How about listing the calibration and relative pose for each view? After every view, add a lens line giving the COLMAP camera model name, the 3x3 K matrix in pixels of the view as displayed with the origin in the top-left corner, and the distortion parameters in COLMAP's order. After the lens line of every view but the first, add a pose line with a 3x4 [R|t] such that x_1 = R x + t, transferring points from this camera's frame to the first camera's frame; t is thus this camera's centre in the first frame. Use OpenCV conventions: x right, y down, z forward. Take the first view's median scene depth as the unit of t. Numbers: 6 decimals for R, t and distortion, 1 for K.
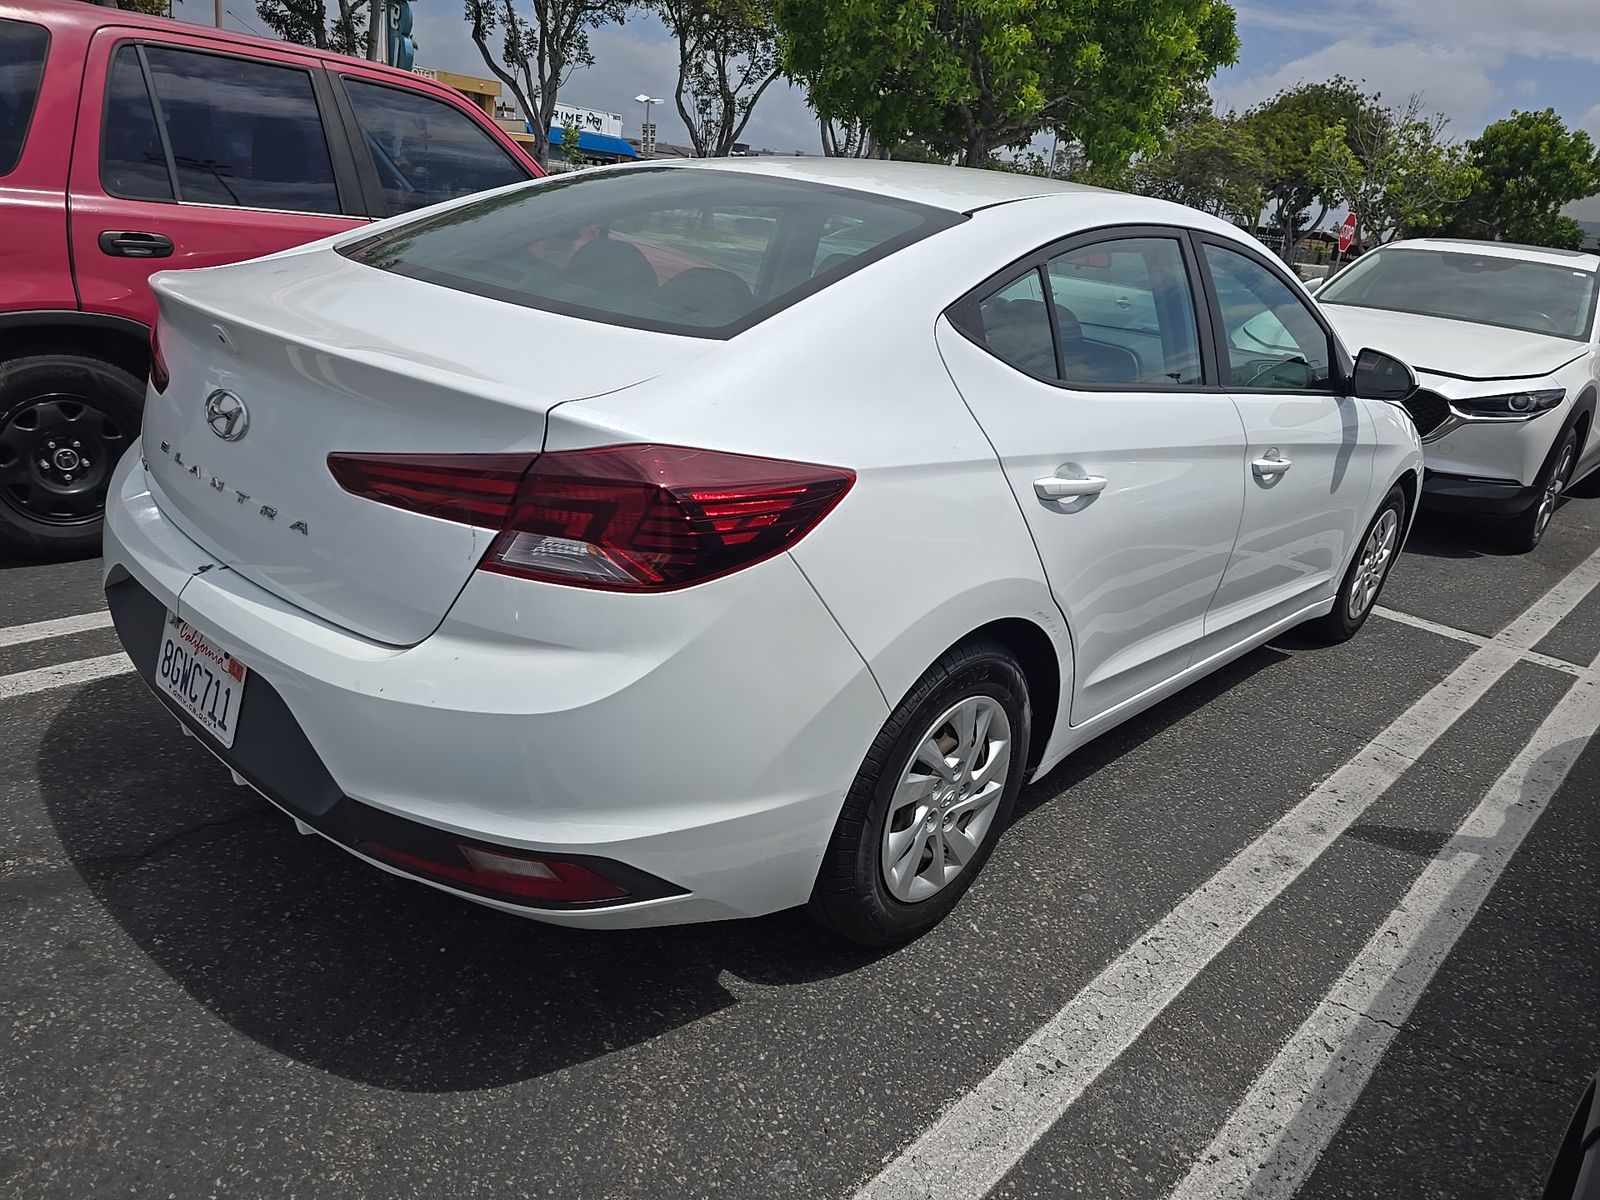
lens RADIAL K [[1105.3, 0, 810.0], [0, 1105.3, 527.7], [0, 0, 1]] dist [0.050678, -0.043665]
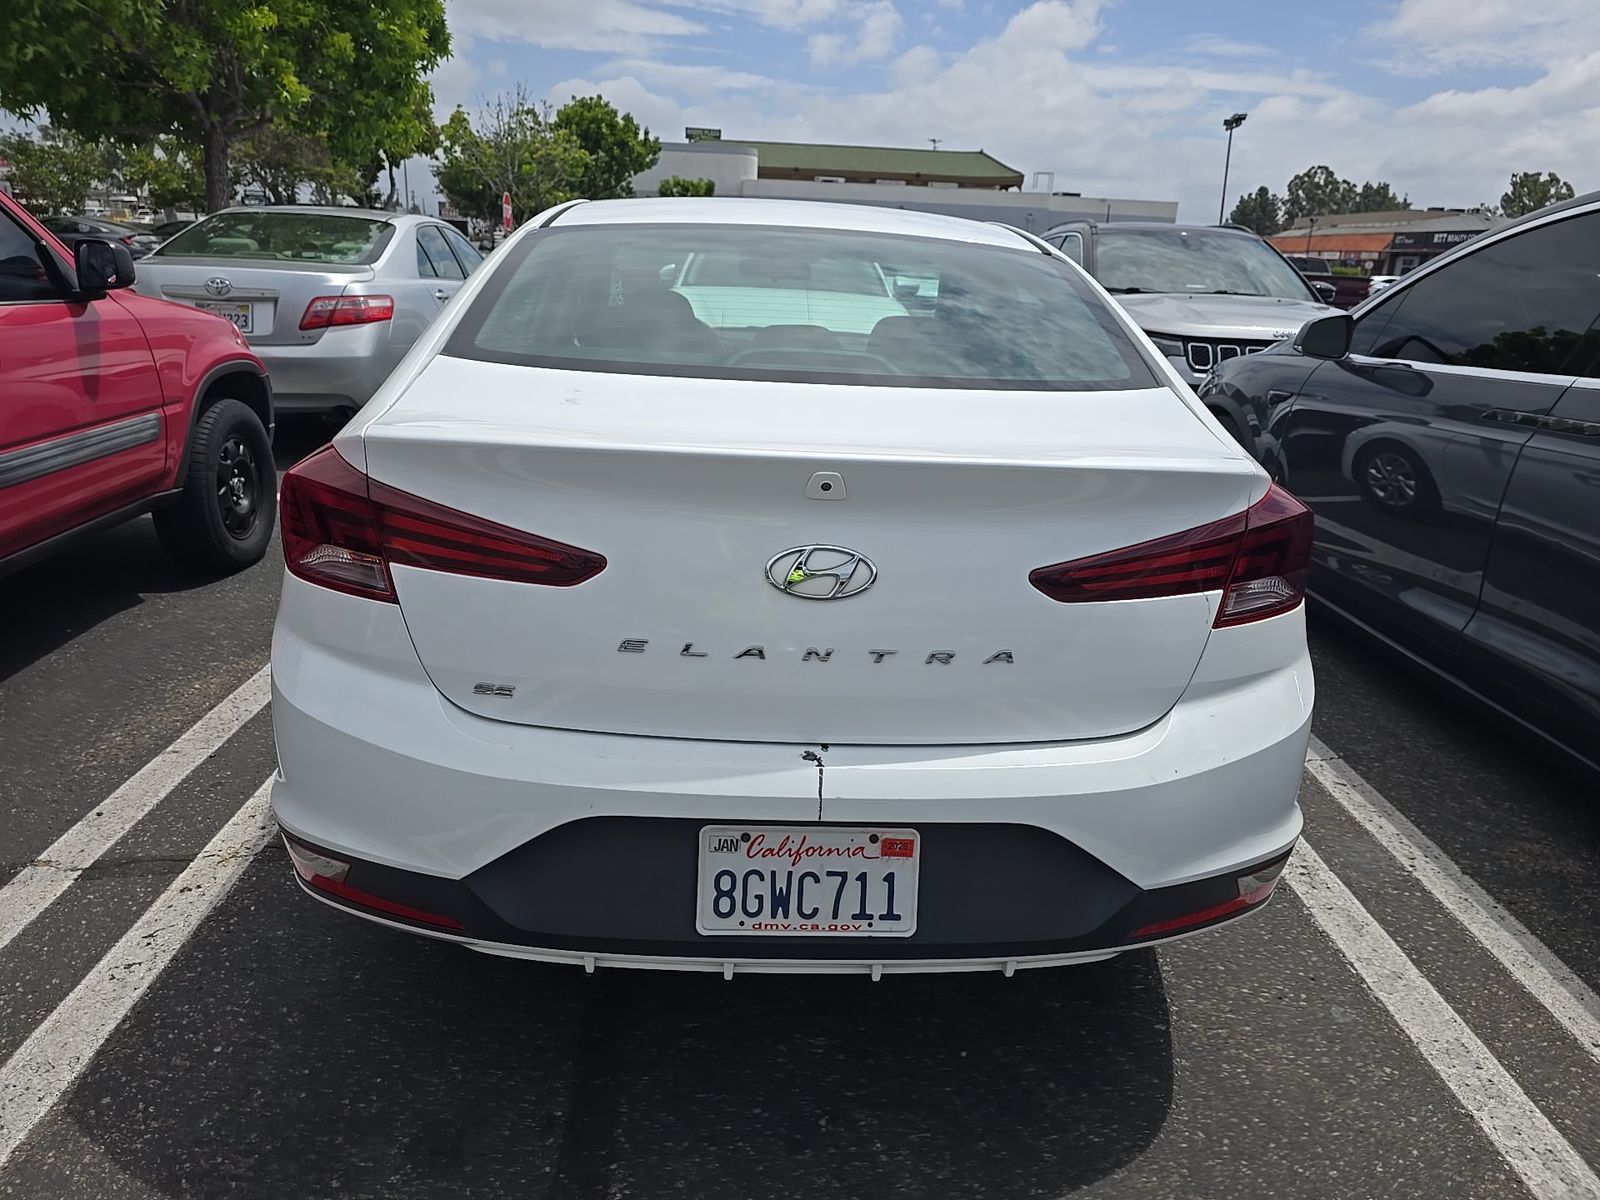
lens RADIAL K [[1105.3, 0, 810.0], [0, 1105.3, 527.7], [0, 0, 1]] dist [0.050678, -0.043665]
pose [[0.710511, -0.248150, 0.658480, -0.191969], [0.235079, 0.965701, 0.110272, -0.040999], [-0.663258, 0.076445, 0.744476, 0.066948]]
